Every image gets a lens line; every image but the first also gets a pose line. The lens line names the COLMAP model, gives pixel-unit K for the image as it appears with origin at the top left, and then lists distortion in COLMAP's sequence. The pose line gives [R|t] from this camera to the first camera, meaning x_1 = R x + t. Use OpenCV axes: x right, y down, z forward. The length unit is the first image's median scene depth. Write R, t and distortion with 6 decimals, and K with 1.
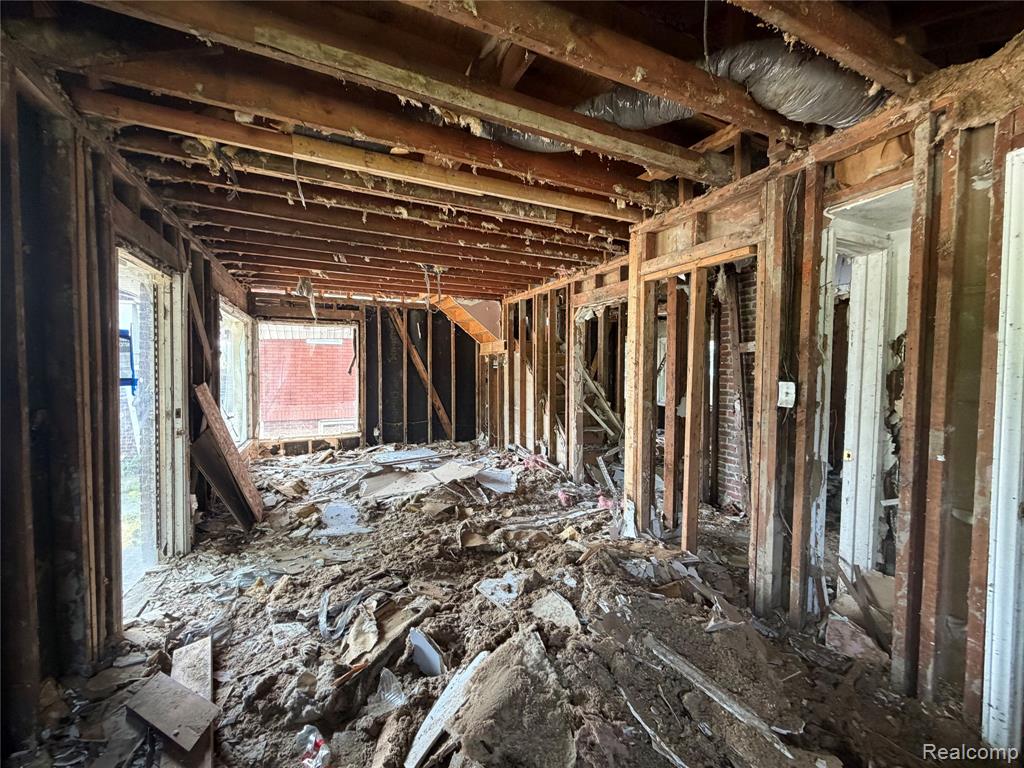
lens RADIAL K [[407.8, 0, 515.1], [0, 407.8, 384.6], [0, 0, 1]] dist [0.000356, 0.000102]
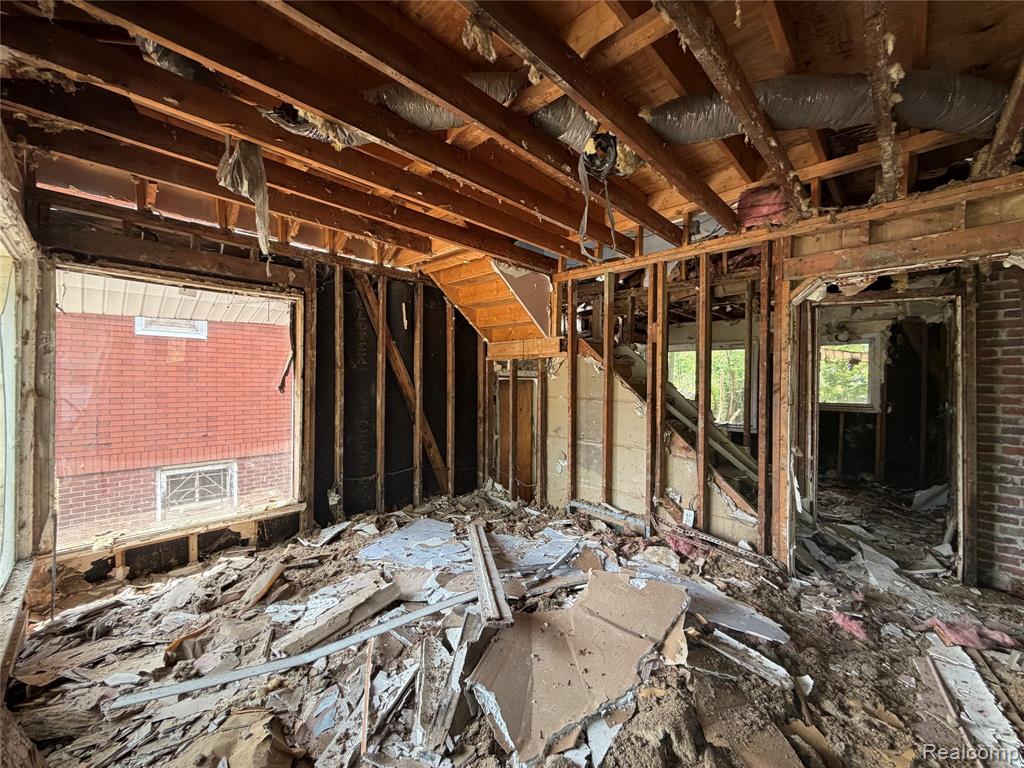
lens RADIAL K [[407.8, 0, 512.2], [0, 407.8, 383.6], [0, 0, 1]] dist [0.000356, 0.000102]
pose [[0.937258, 0.001680, 0.348631, -0.315430], [0.008486, 0.999582, -0.027631, -0.017824], [-0.348532, 0.028855, 0.936853, 0.421835]]
